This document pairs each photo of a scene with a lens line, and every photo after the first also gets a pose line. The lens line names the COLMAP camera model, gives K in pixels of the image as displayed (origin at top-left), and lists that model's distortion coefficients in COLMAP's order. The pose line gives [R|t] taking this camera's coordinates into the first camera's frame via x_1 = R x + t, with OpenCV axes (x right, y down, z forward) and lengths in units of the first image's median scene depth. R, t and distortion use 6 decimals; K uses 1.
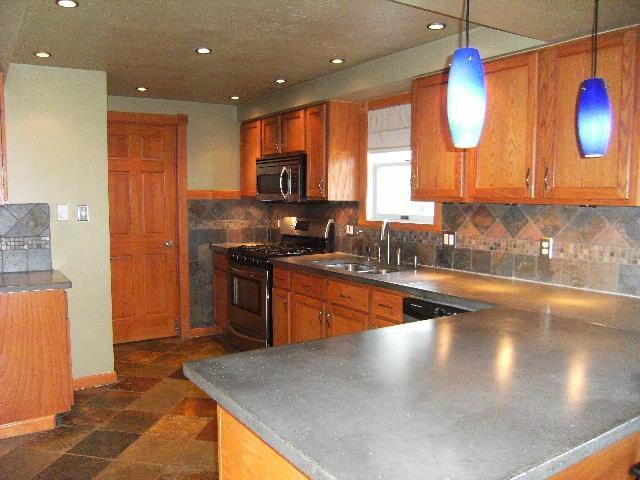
lens RADIAL K [[539.8, 0, 316.7], [0, 539.8, 241.6], [0, 0, 1]] dist [-0.092862, 0.039508]
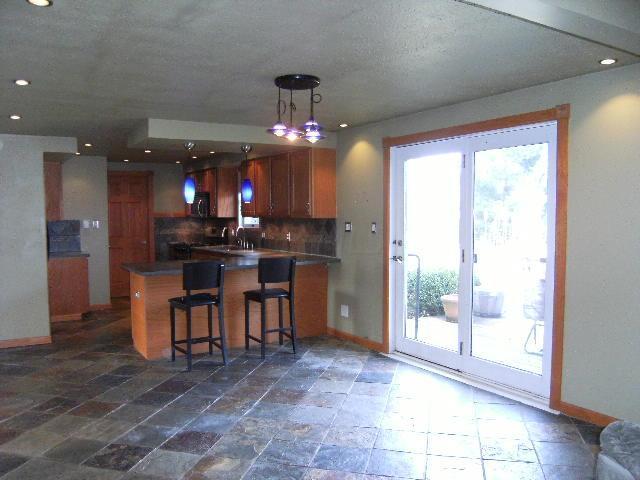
lens RADIAL K [[539.8, 0, 315.2], [0, 539.8, 242.2], [0, 0, 1]] dist [-0.092862, 0.039508]
pose [[0.999184, -0.007634, -0.039671, 0.448006], [0.006409, 0.999502, -0.030913, 0.077097], [0.039887, 0.030633, 0.998734, -0.932201]]
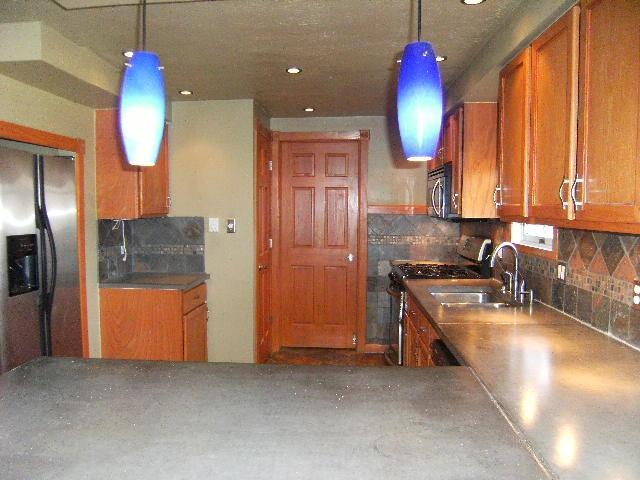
lens RADIAL K [[539.8, 0, 320.8], [0, 539.8, 239.4], [0, 0, 1]] dist [-0.092862, 0.039508]
pose [[0.803644, 0.036781, -0.593972, 0.347928], [-0.052289, 0.998592, -0.008910, -0.021136], [0.592808, 0.038219, 0.804436, 0.165771]]
